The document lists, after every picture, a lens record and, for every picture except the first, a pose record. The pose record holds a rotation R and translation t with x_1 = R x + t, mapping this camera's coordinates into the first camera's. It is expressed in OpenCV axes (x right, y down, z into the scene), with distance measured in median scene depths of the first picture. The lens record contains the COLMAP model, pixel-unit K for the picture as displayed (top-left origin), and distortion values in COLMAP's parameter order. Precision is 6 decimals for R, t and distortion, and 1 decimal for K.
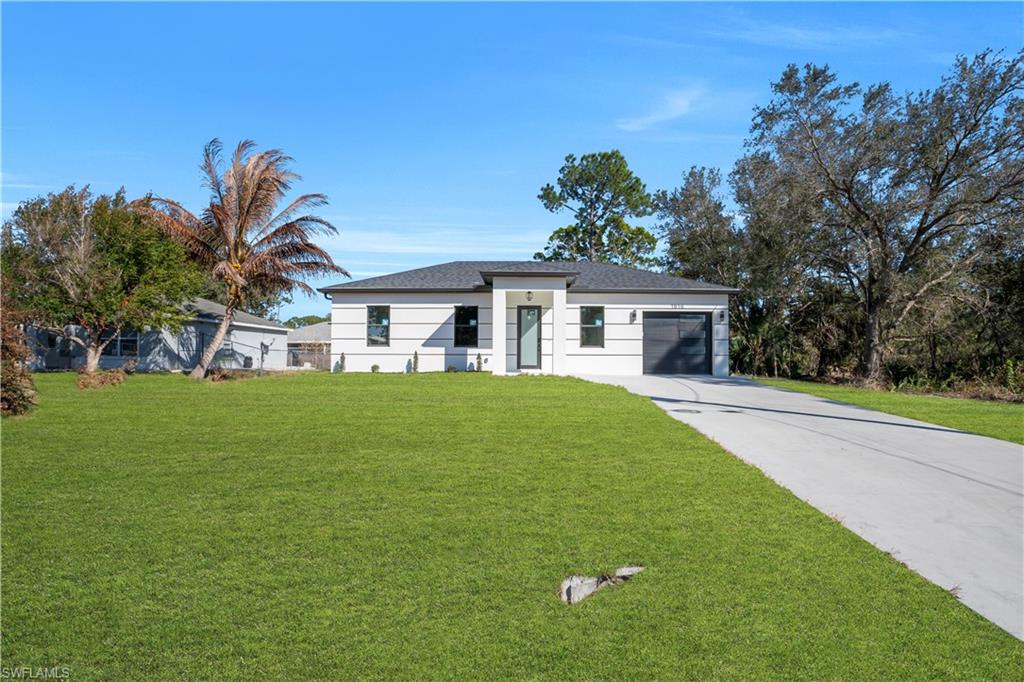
lens RADIAL K [[499.4, 0, 517.6], [0, 499.4, 352.8], [0, 0, 1]] dist [-0.021523, 0.000465]
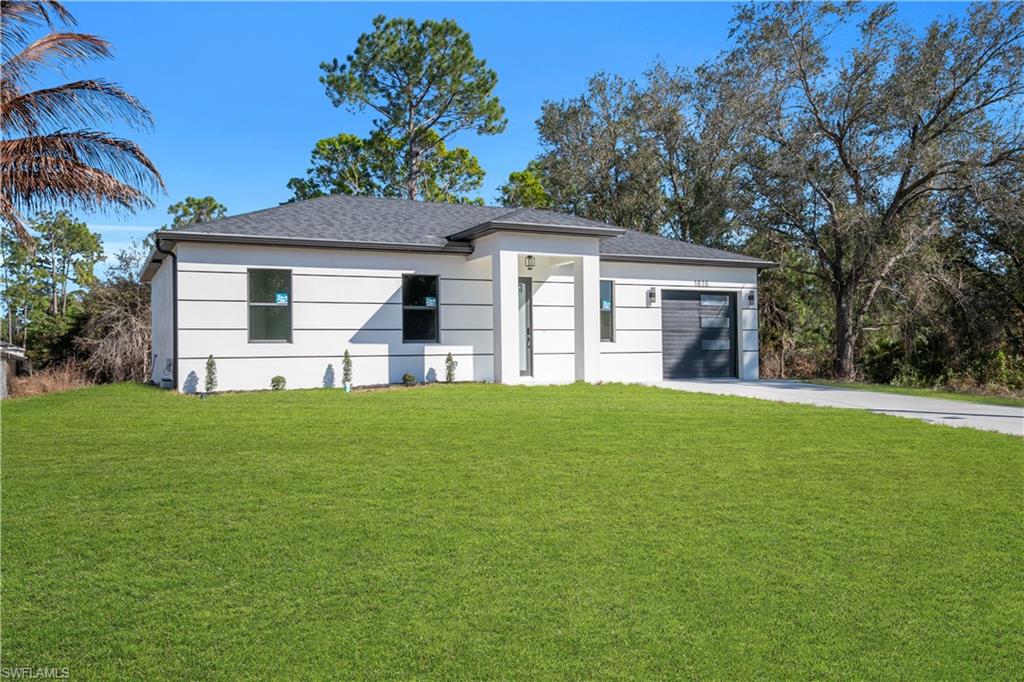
lens RADIAL K [[864.8, 0, 512.0], [0, 864.8, 341.0], [0, 0, 1]] dist [0.056955, -0.006125]
pose [[0.890063, -0.007045, 0.455783, -0.482154], [0.012018, 0.999896, -0.008013, -0.004015], [-0.455679, 0.012609, 0.890055, 0.020137]]
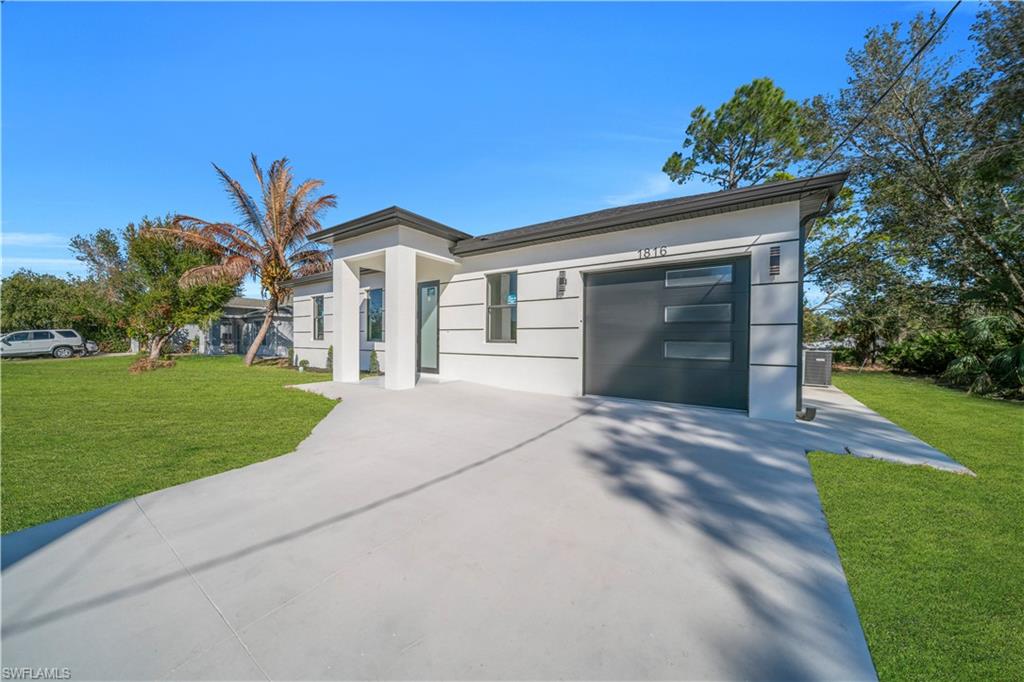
lens RADIAL K [[351.3, 0, 511.0], [0, 351.3, 347.5], [0, 0, 1]] dist [-0.001870, -0.000231]
pose [[0.823064, 0.015570, -0.567735, 0.394021], [0.001709, 0.999552, 0.029889, -0.017258], [0.567946, -0.025571, 0.822668, 0.662188]]
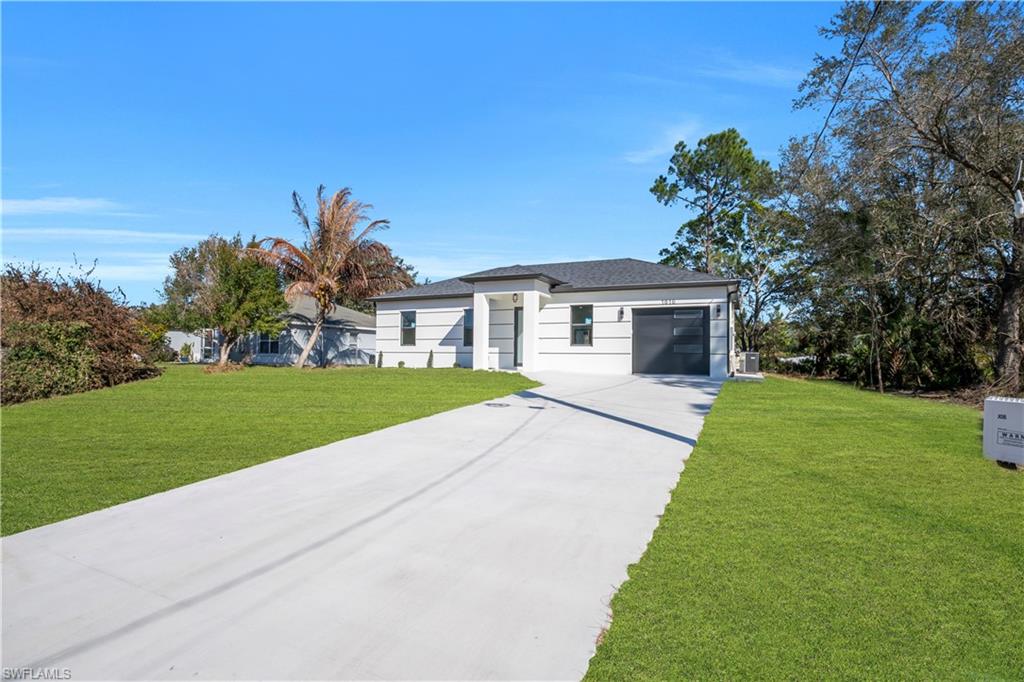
lens RADIAL K [[499.4, 0, 517.6], [0, 499.4, 352.8], [0, 0, 1]] dist [-0.021523, 0.000465]
pose [[0.910656, 0.002029, -0.413161, 0.446761], [-0.001698, 0.999998, 0.001167, 0.002112], [0.413163, -0.000361, 0.910657, 0.030282]]
